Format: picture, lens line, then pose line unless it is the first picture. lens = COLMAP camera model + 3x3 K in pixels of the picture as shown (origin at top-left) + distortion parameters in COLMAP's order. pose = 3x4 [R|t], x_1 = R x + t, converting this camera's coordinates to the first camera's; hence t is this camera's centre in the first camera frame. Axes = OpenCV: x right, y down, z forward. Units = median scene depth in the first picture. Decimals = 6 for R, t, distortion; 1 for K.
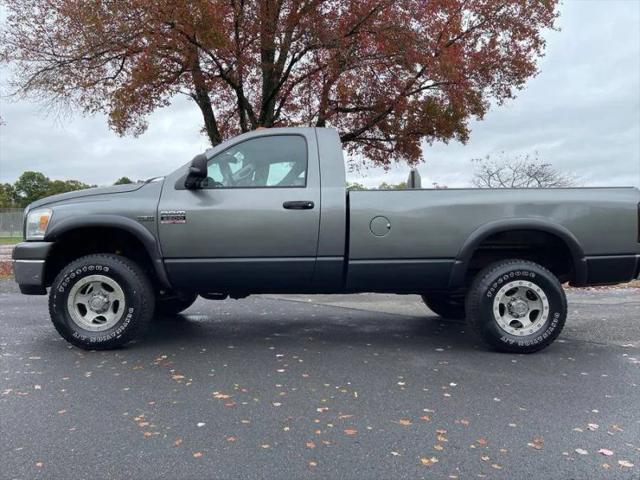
lens RADIAL K [[484.1, 0, 318.3], [0, 484.1, 239.5], [0, 0, 1]] dist [0.084807, -0.119194]
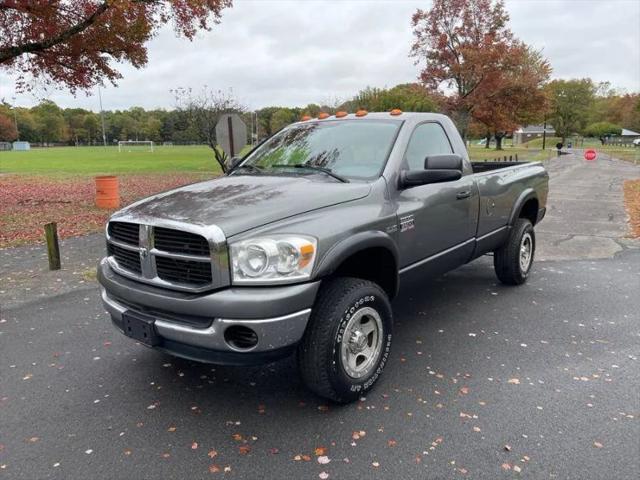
lens RADIAL K [[484.1, 0, 321.3], [0, 484.1, 240.6], [0, 0, 1]] dist [0.084807, -0.119194]
pose [[0.640281, -0.161737, 0.750921, -1.046887], [0.028057, 0.981854, 0.187553, -0.180976], [-0.767629, -0.099018, 0.633200, 0.552748]]
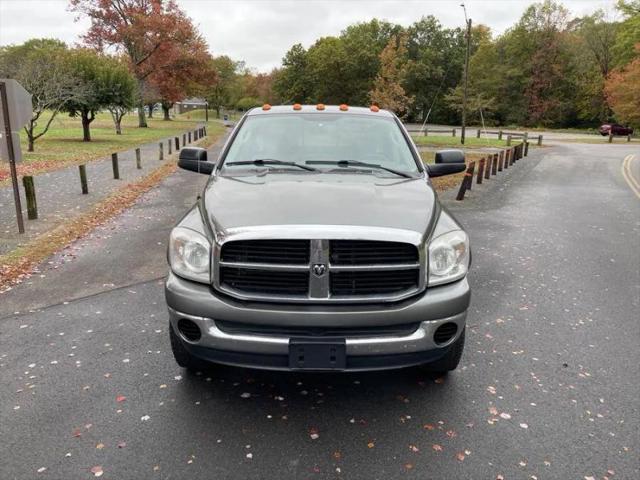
lens RADIAL K [[484.1, 0, 319.9], [0, 484.1, 234.7], [0, 0, 1]] dist [0.084807, -0.119194]
pose [[0.020130, -0.242888, 0.969846, -1.294408], [-0.009323, 0.969954, 0.243108, -0.239131], [-0.999754, -0.013935, 0.017260, 1.211602]]
